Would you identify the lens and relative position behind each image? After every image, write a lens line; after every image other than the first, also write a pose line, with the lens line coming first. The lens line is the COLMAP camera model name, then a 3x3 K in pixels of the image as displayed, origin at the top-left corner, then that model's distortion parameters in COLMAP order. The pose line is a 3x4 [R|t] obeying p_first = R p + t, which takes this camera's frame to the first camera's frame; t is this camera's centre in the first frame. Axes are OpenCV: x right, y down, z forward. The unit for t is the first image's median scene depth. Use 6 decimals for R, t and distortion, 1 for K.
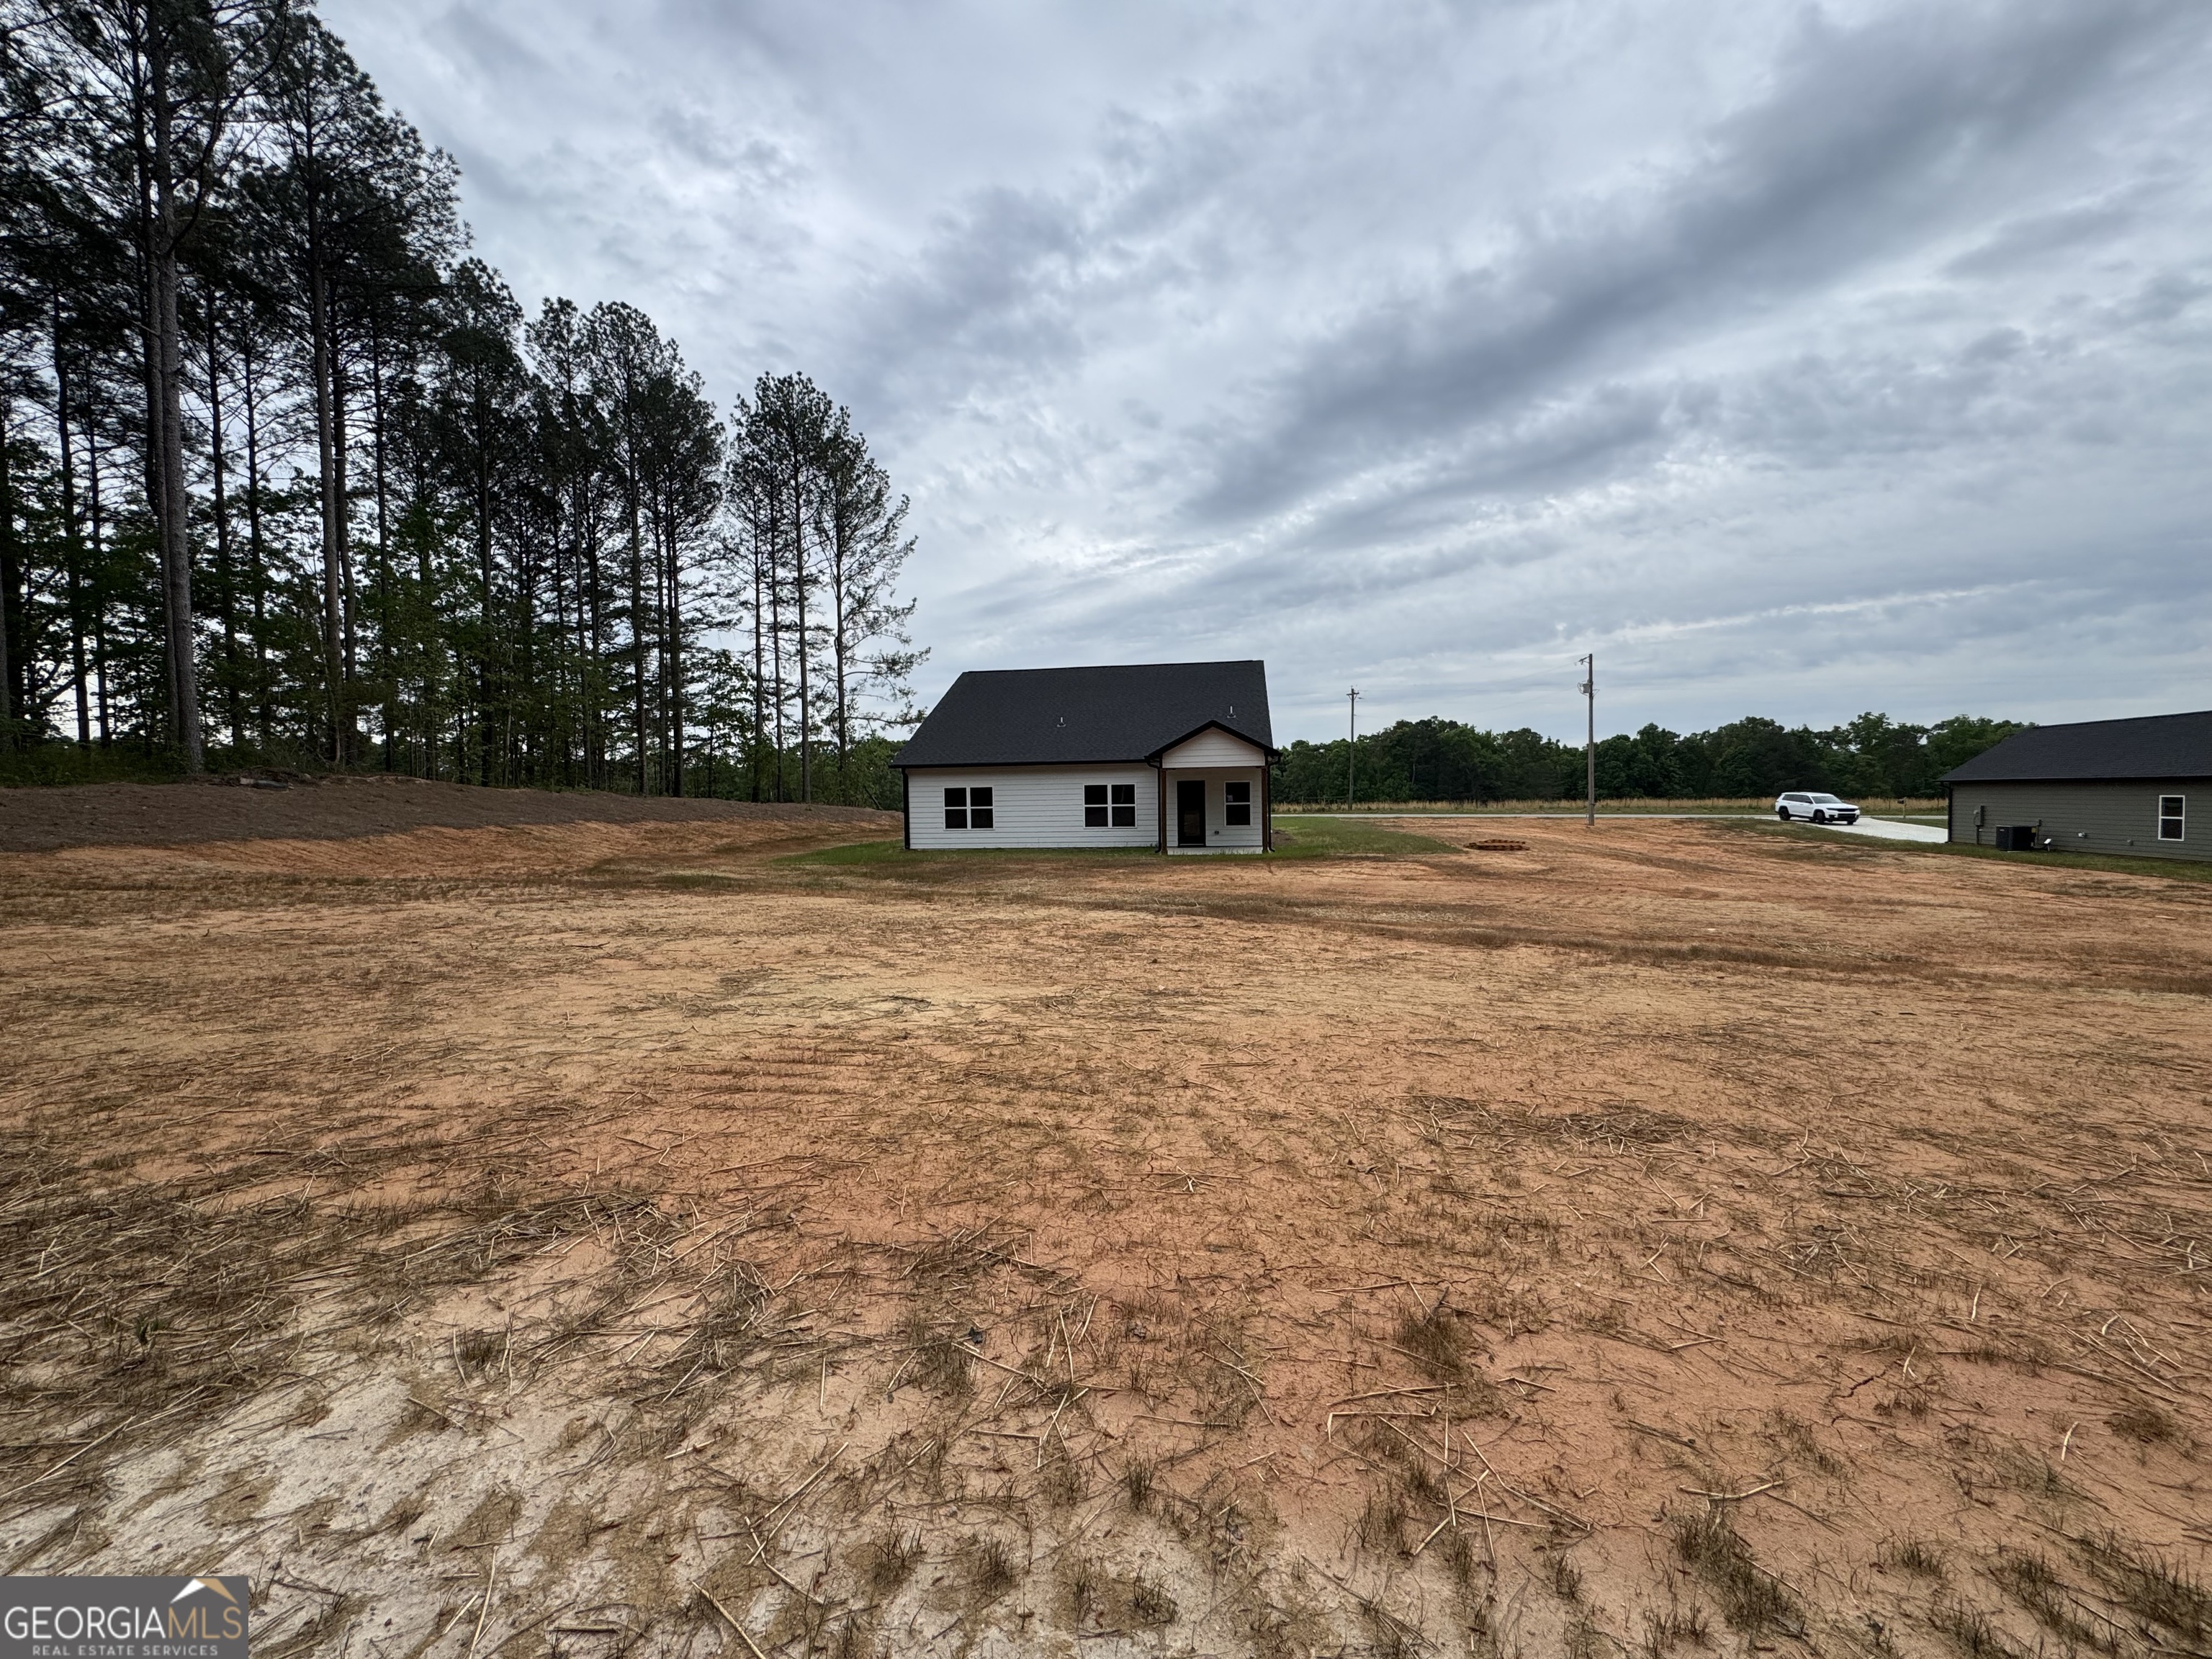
lens RADIAL K [[877.3, 0, 1104.7], [0, 877.3, 833.8], [0, 0, 1]] dist [-0.003578, 0.000123]
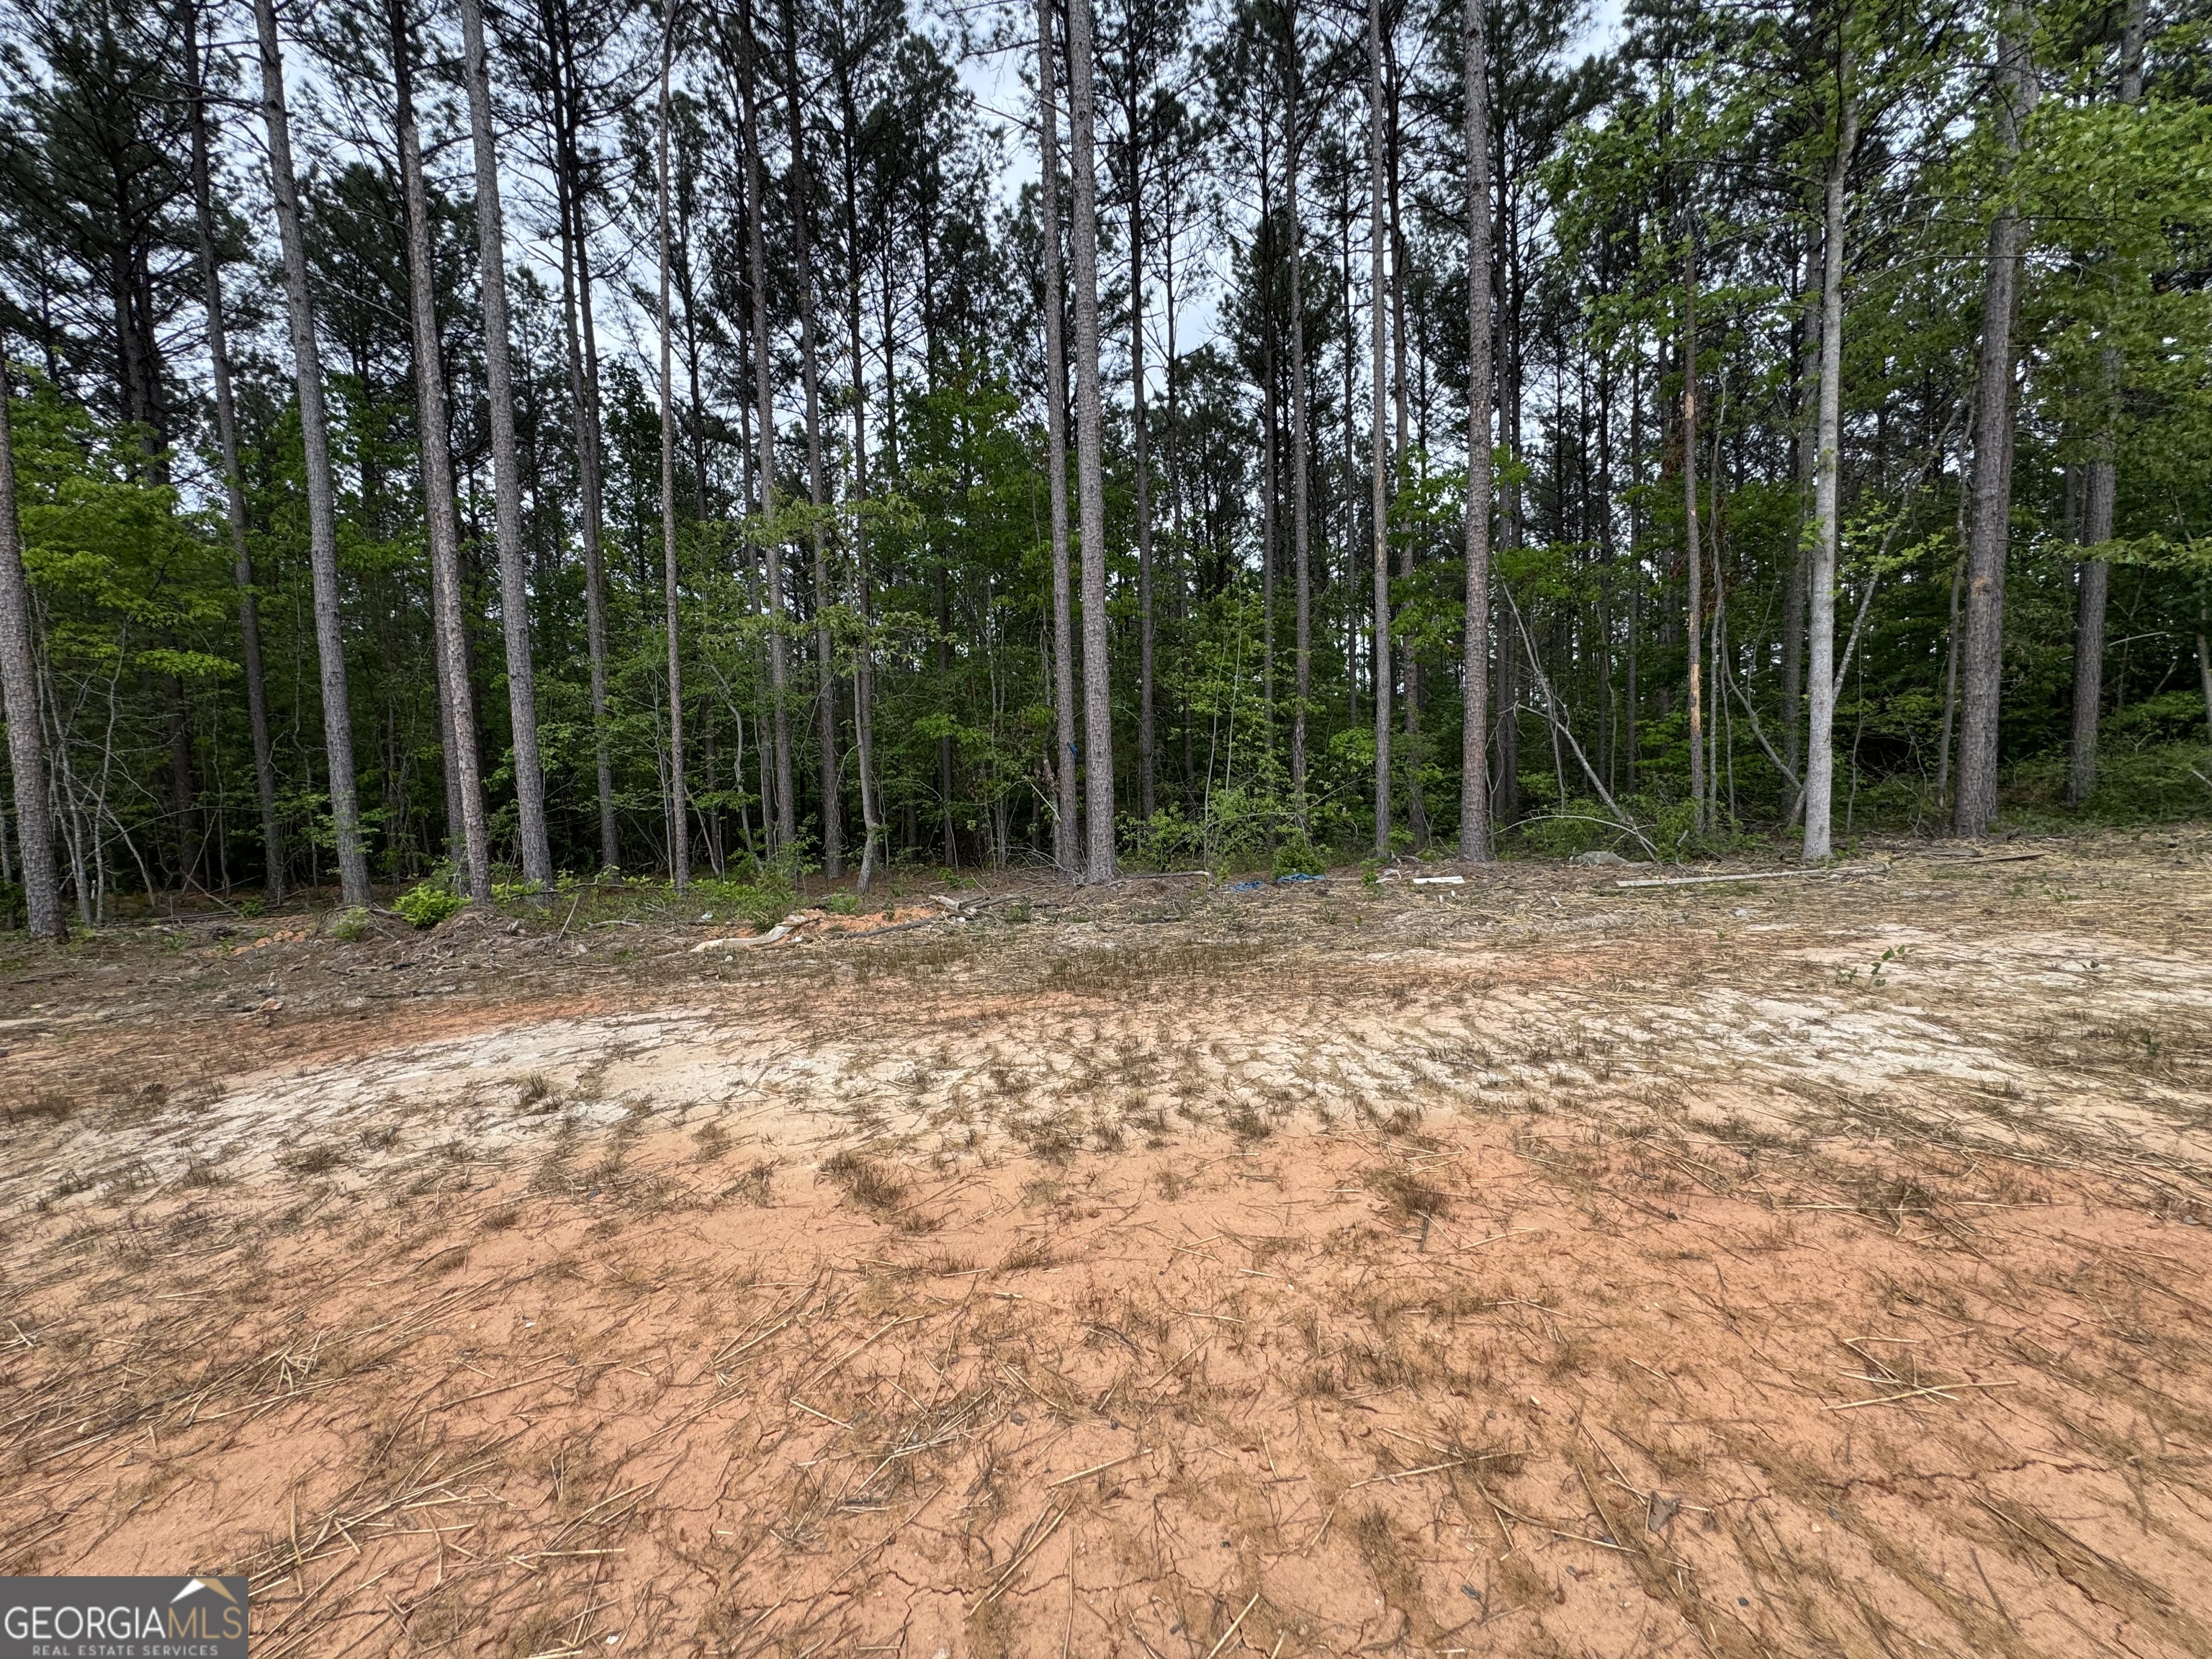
lens RADIAL K [[877.3, 0, 1104.7], [0, 877.3, 833.8], [0, 0, 1]] dist [-0.003578, 0.000123]
pose [[-0.981199, 0.056148, -0.184653, 1.012084], [0.035493, 0.992924, 0.113319, -0.060256], [0.189709, 0.104635, -0.976249, 2.091419]]
